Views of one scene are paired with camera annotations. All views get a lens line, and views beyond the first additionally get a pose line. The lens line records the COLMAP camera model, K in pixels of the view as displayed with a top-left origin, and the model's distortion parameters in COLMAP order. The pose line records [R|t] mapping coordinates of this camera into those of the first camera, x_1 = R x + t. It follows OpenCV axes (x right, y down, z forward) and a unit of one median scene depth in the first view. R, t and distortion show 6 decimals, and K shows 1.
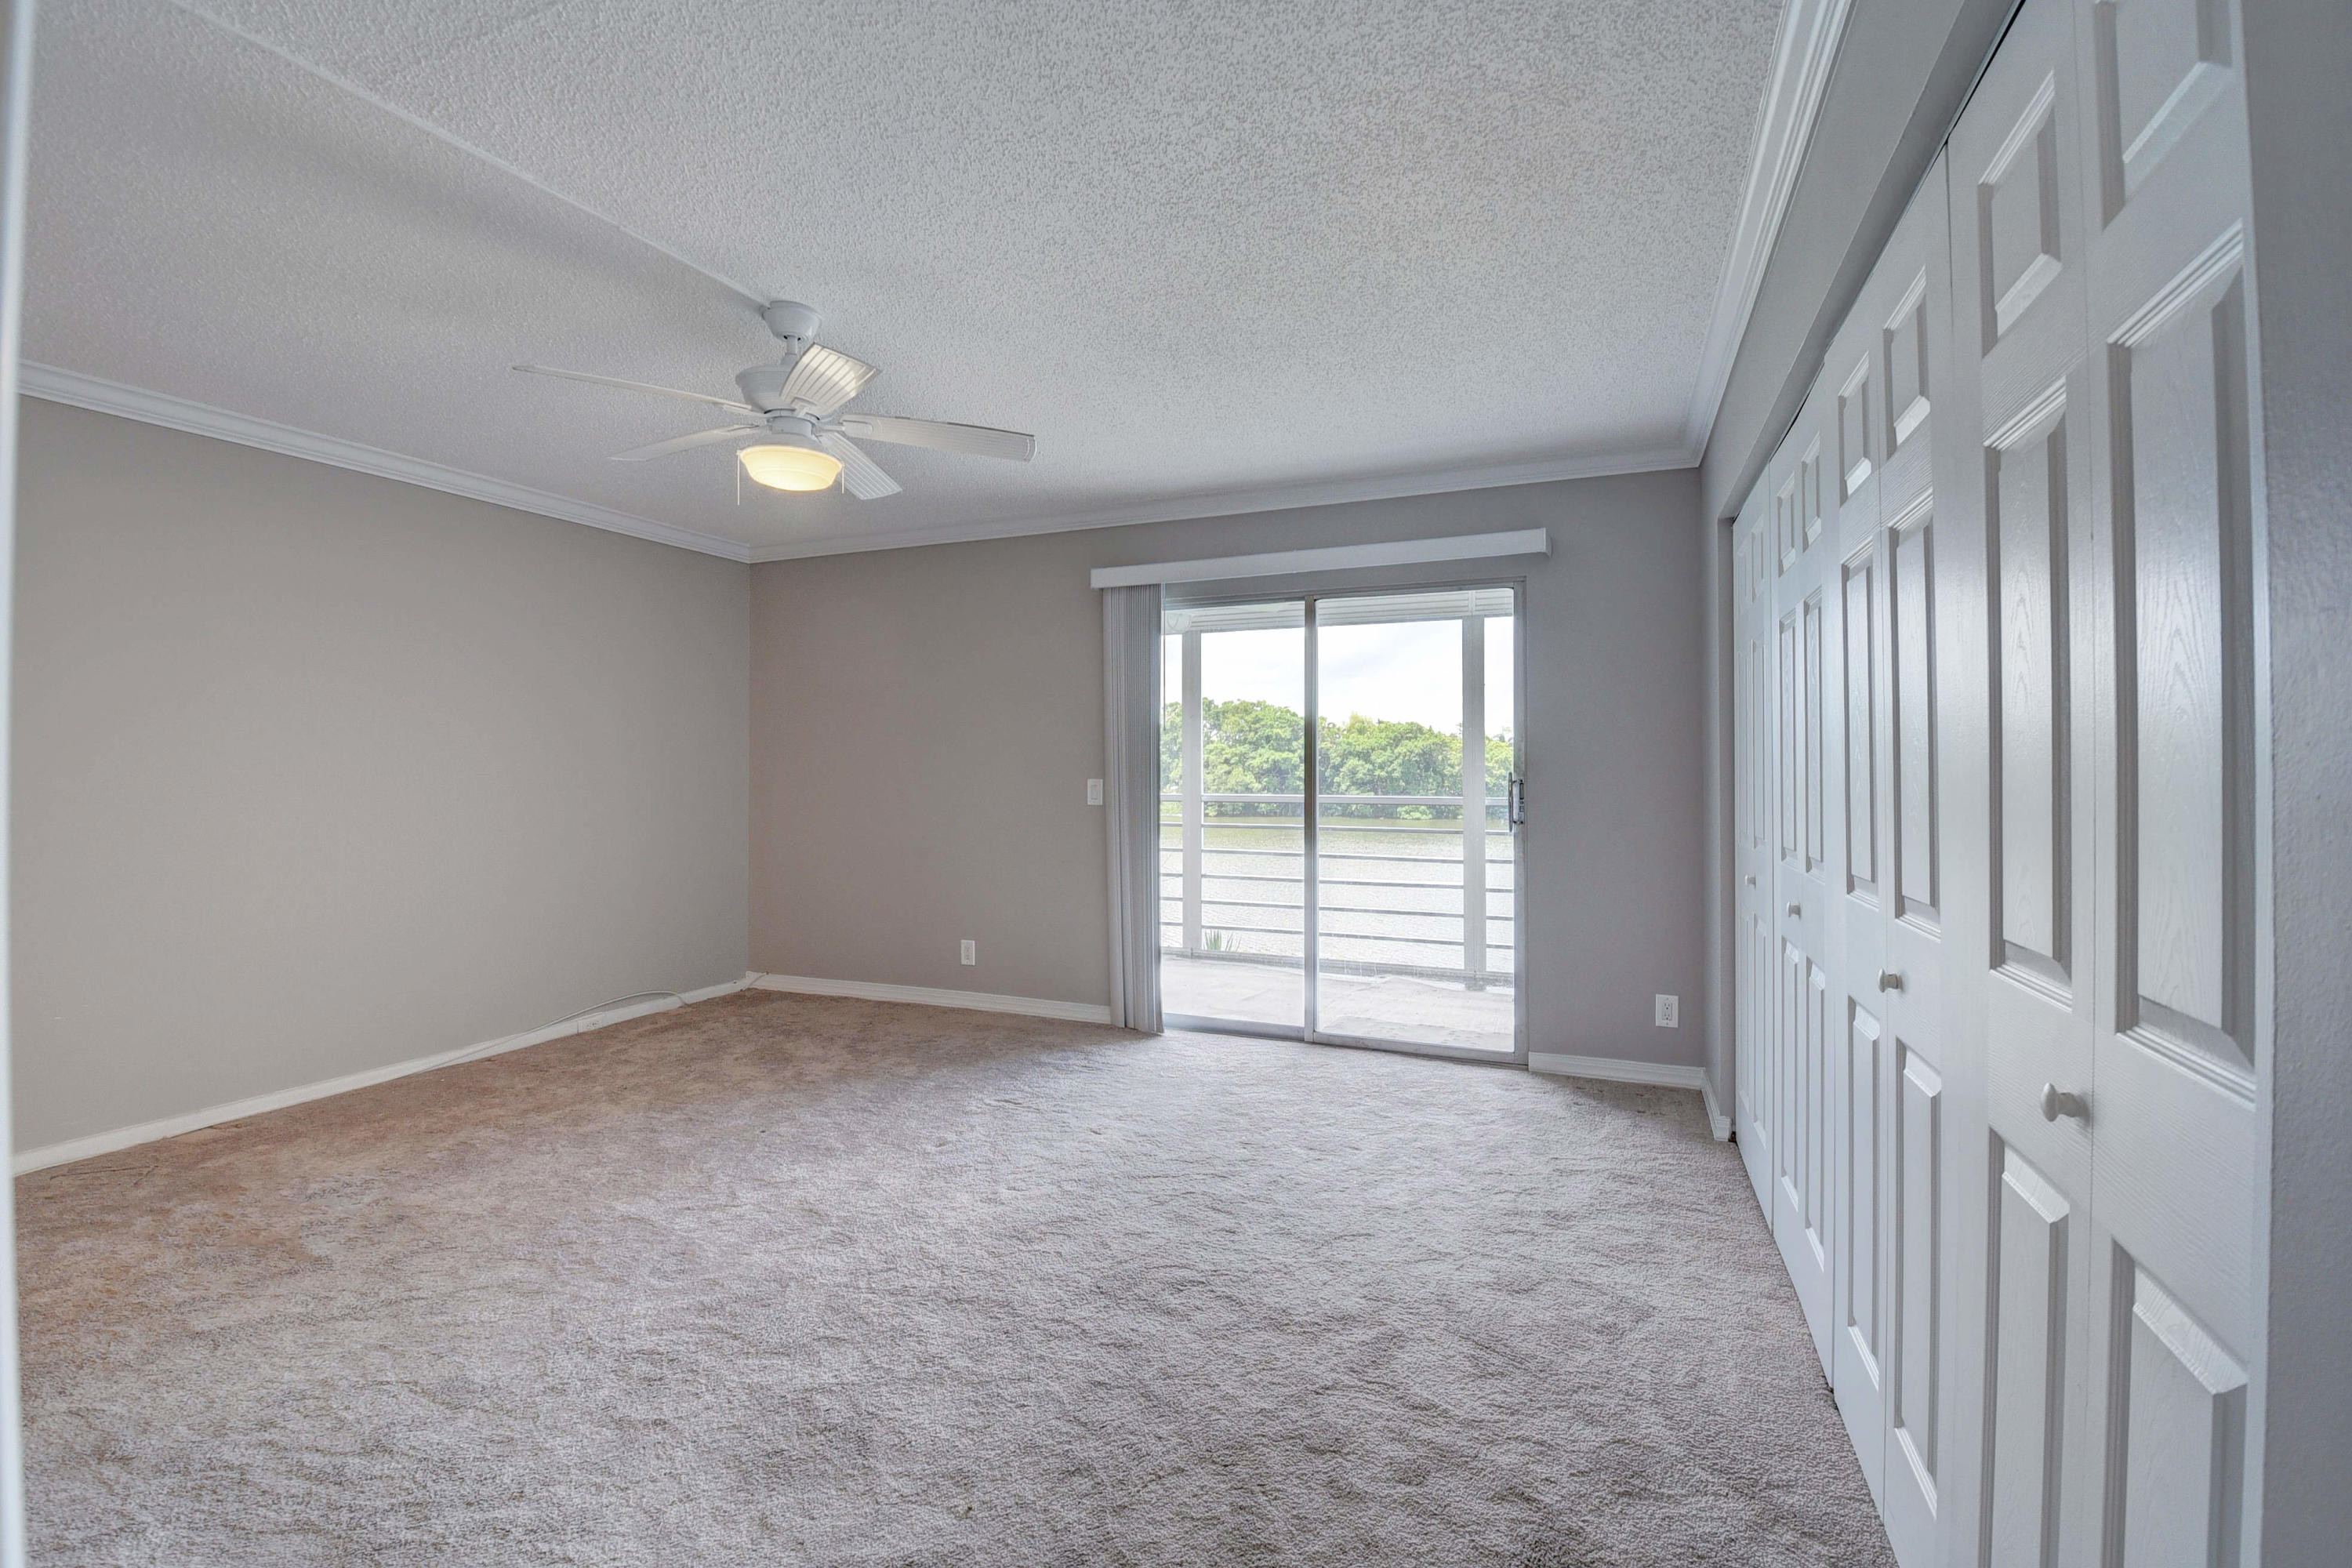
lens RADIAL K [[1041.2, 0, 1168.5], [0, 1041.2, 763.1], [0, 0, 1]] dist [0.021922, -0.032056]
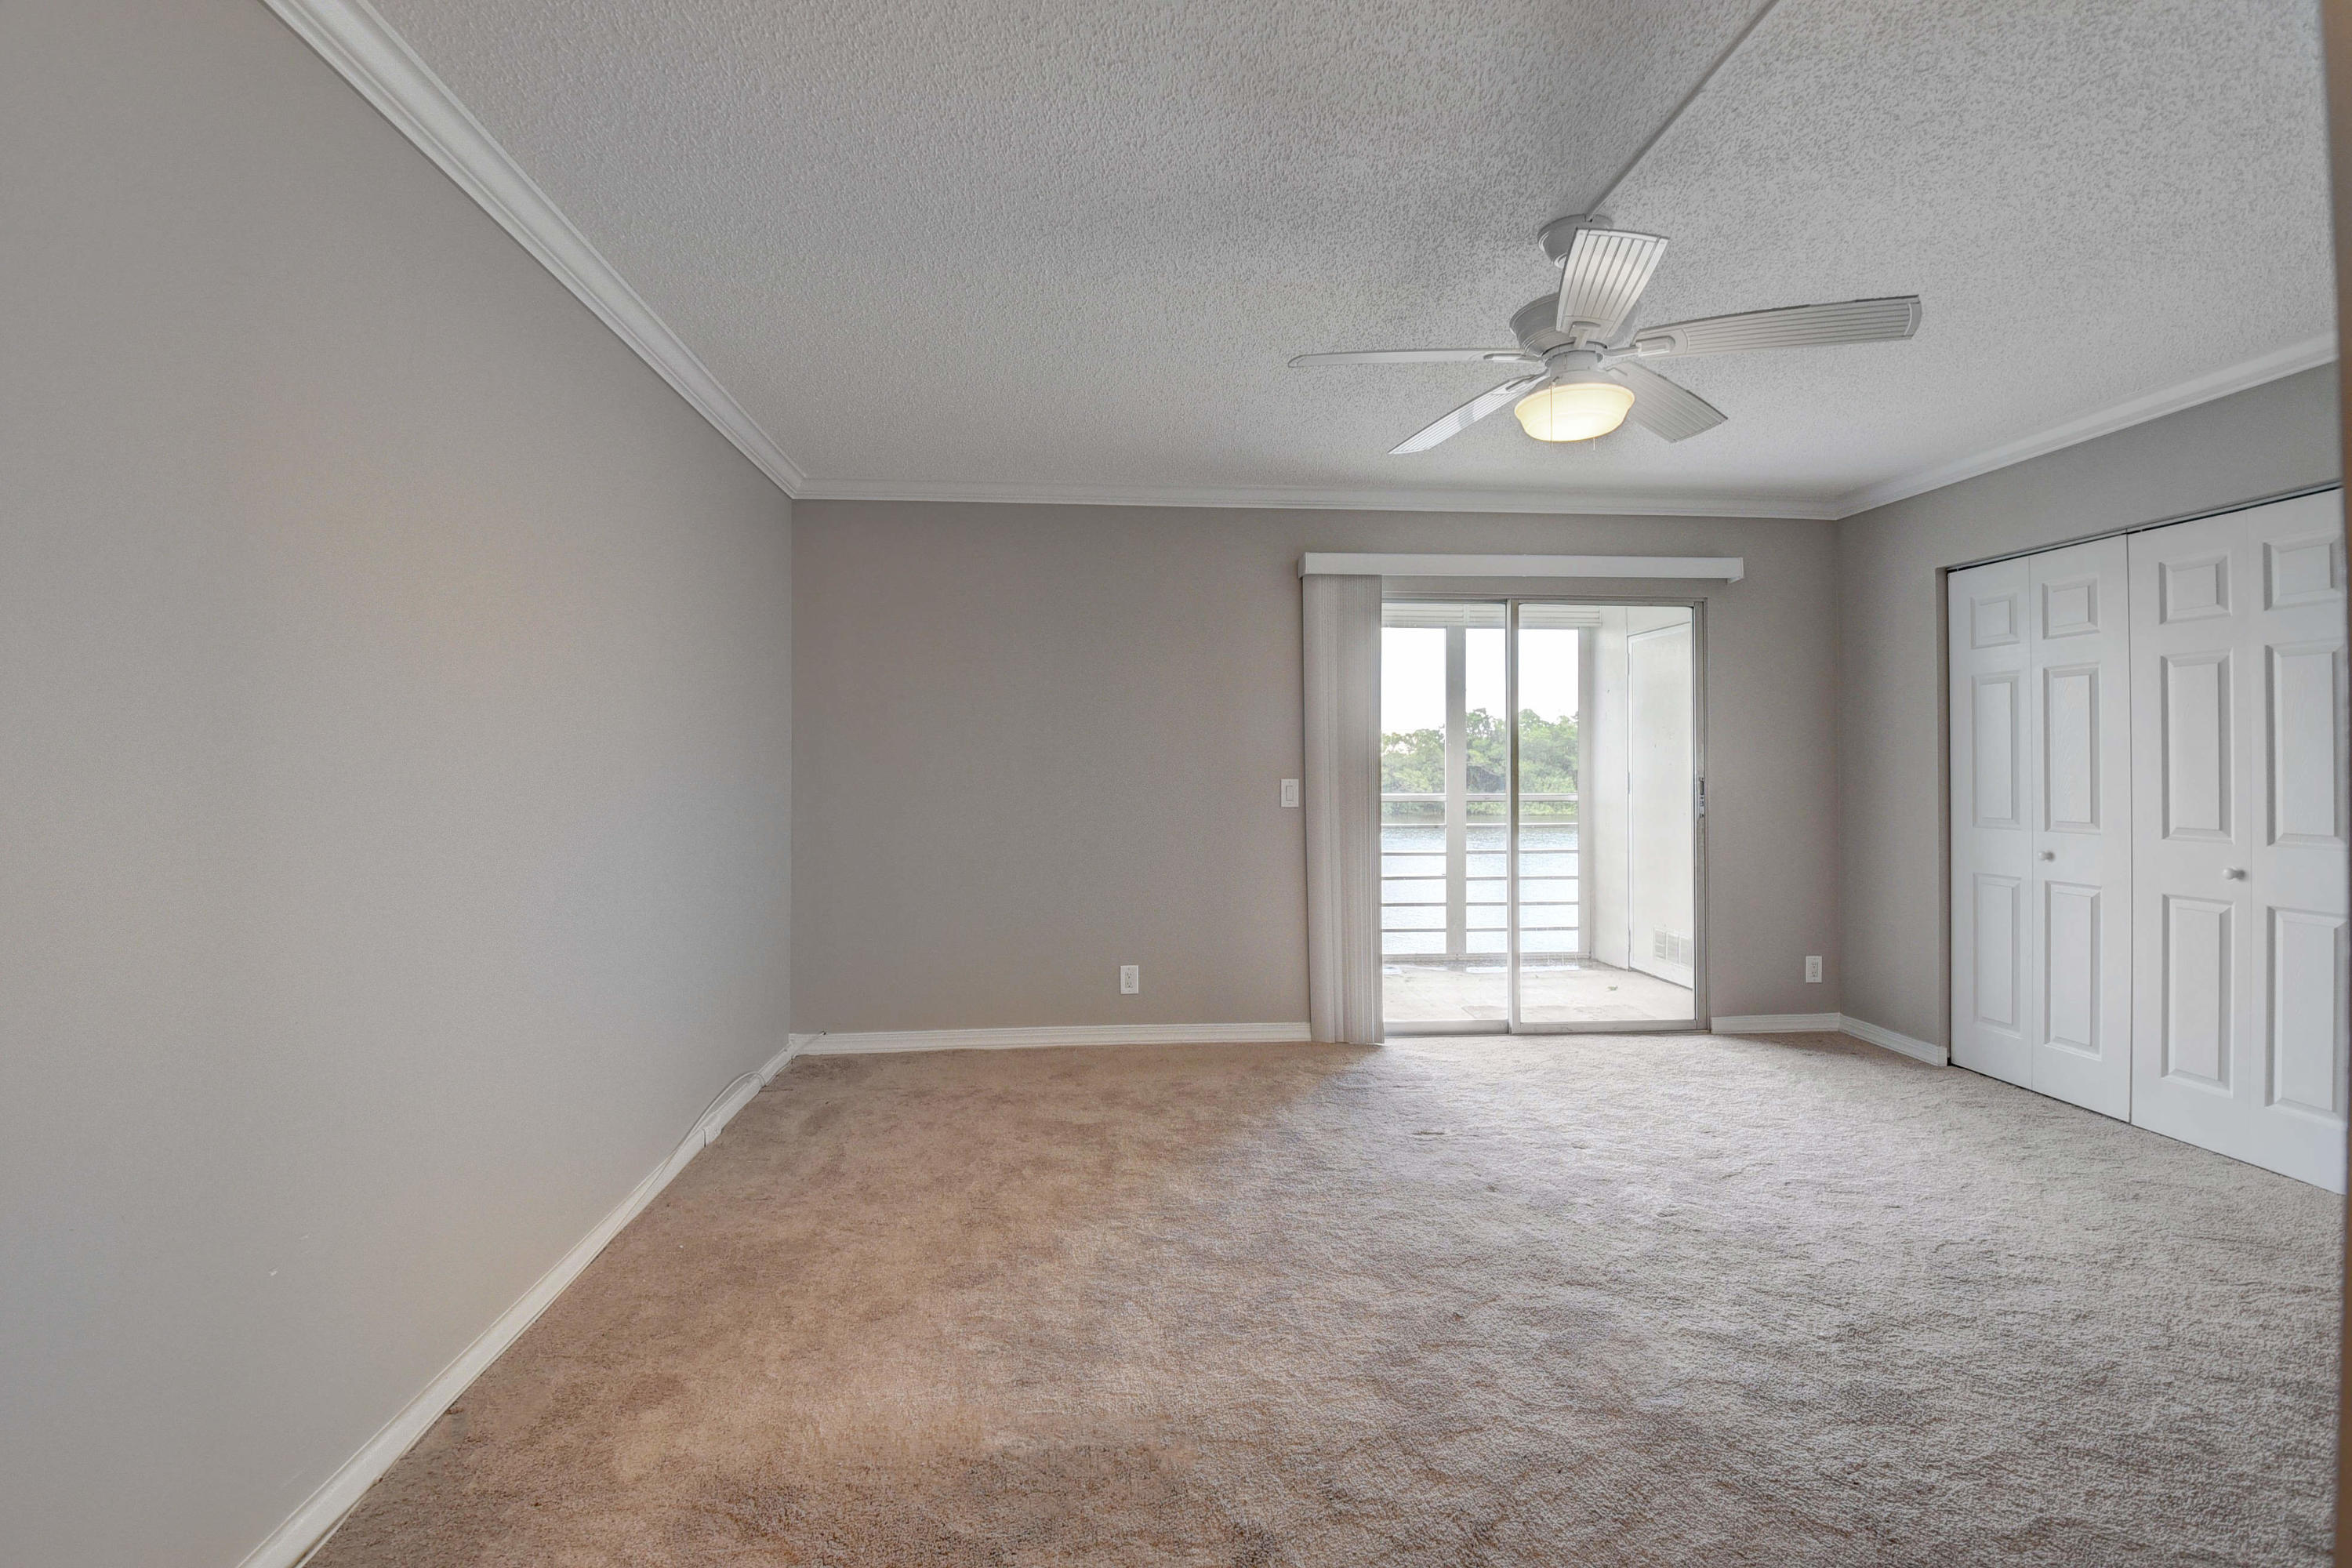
lens RADIAL K [[1041.2, 0, 1168.5], [0, 1041.2, 763.1], [0, 0, 1]] dist [0.021922, -0.032056]
pose [[0.885274, 0.000805, 0.465068, -0.646271], [-0.001605, 0.999998, 0.001324, 0.000056], [-0.465066, -0.001918, 0.885274, 0.247011]]
